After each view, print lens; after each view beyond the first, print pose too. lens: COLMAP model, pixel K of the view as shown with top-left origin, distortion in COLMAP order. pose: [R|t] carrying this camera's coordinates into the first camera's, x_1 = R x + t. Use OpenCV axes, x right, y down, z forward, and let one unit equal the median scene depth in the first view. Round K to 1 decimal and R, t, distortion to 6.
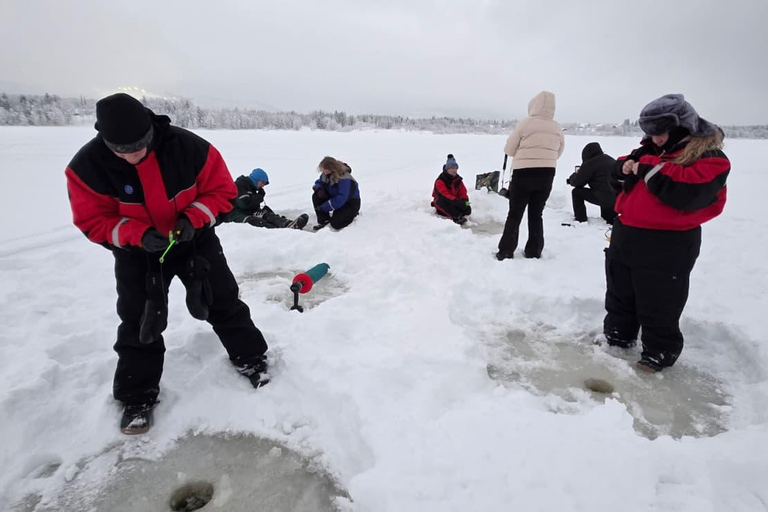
lens RADIAL K [[423.2, 0, 356.4], [0, 423.2, 255.9], [0, 0, 1]] dist [-0.000216, 0.000210]
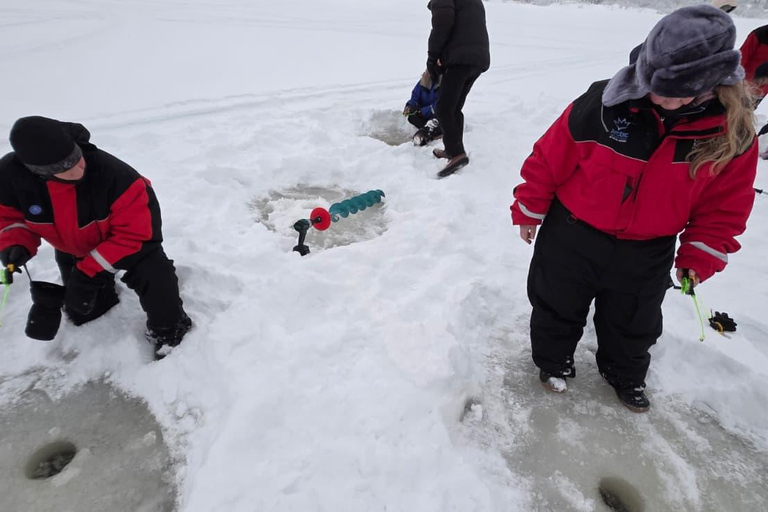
lens RADIAL K [[423.2, 0, 356.4], [0, 423.2, 255.9], [0, 0, 1]] dist [-0.000216, 0.000210]
pose [[0.927217, 0.219956, -0.303130, 0.347099], [-0.136566, 0.952211, 0.273211, -0.170063], [0.348739, -0.211929, 0.912944, 0.393907]]
